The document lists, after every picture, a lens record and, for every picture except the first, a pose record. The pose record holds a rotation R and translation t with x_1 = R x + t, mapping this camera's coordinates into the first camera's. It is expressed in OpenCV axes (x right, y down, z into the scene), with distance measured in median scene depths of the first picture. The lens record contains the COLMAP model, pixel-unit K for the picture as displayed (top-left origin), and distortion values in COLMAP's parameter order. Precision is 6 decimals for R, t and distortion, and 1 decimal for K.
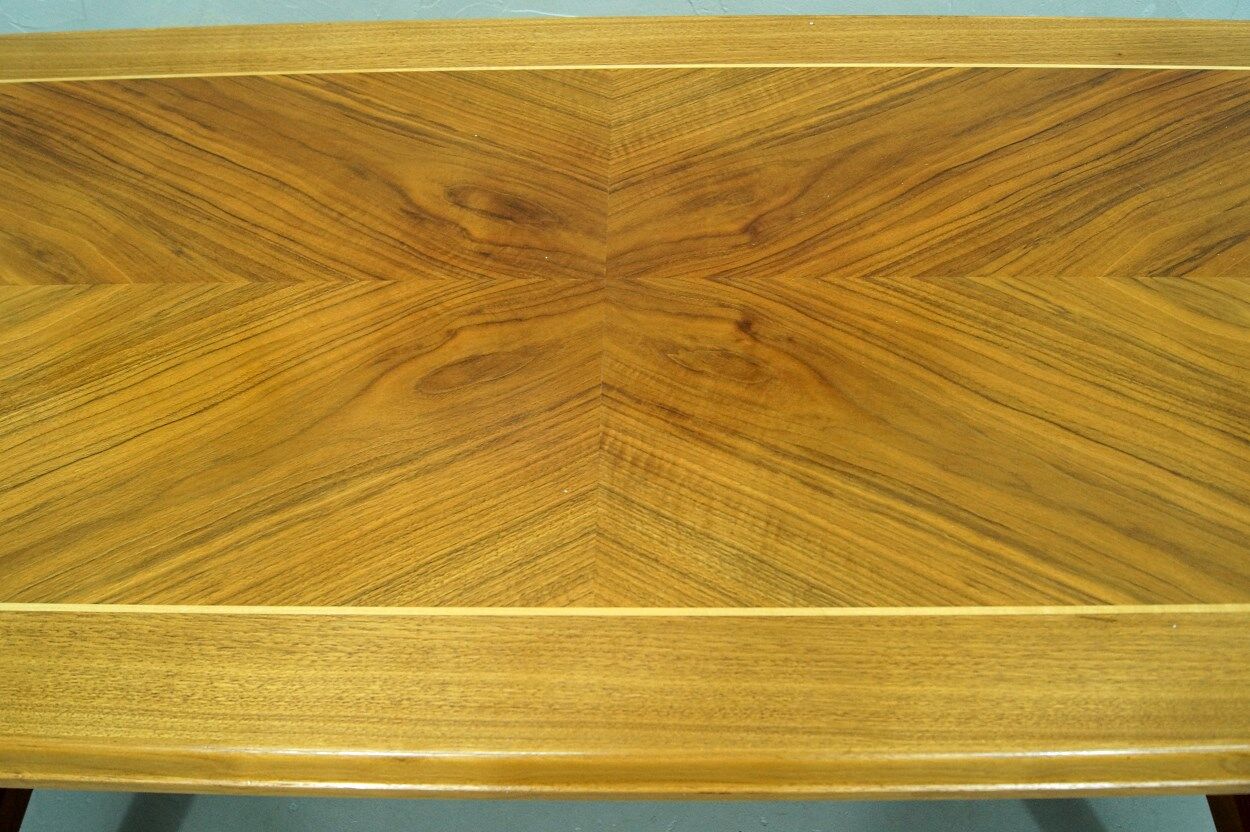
lens RADIAL K [[1042.8, 0, 625.0], [0, 1042.8, 416.0], [0, 0, 1]] dist [-0.071010, 0.008167]
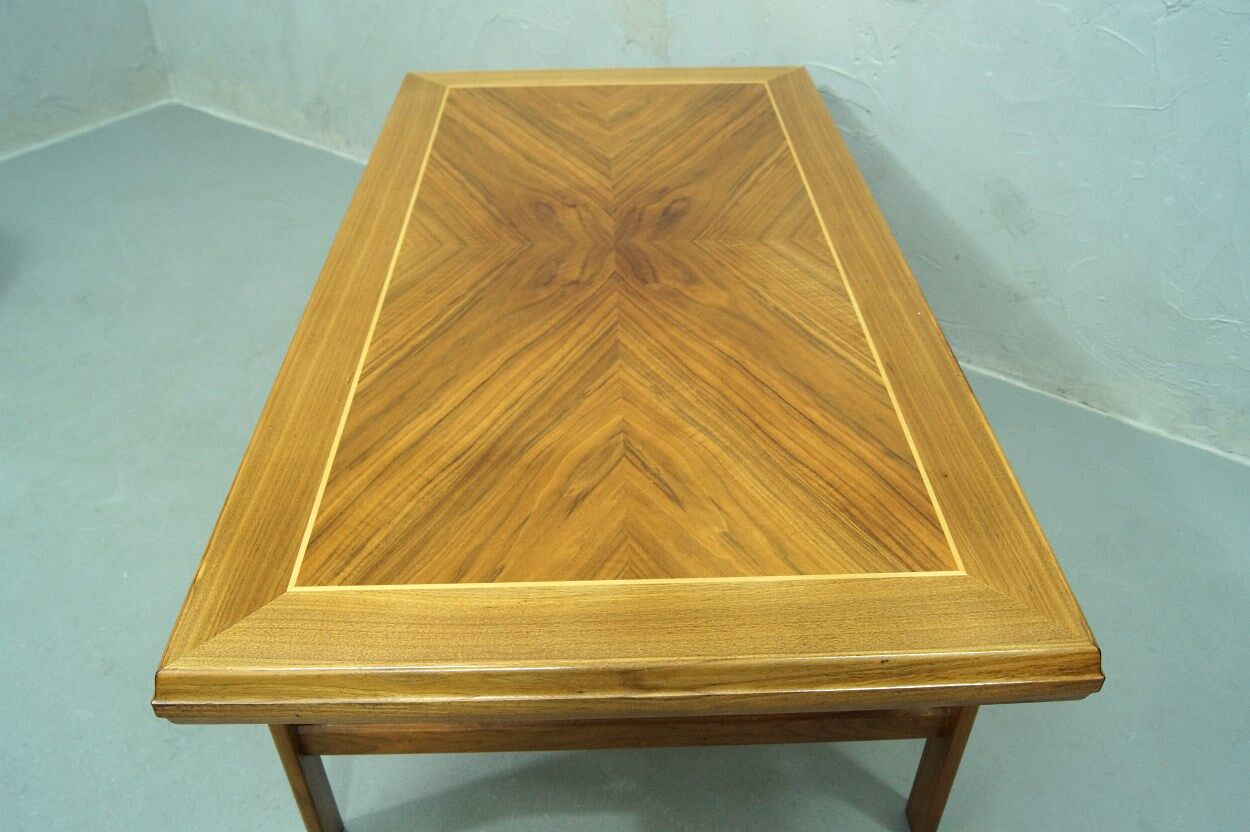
lens RADIAL K [[1042.8, 0, 625.0], [0, 1042.8, 416.0], [0, 0, 1]] dist [-0.071010, 0.008167]
pose [[-0.408442, 0.782813, 0.469446, -0.565841], [-0.901989, -0.425003, -0.076073, -0.130804], [0.139965, -0.454507, 0.879678, -0.584317]]
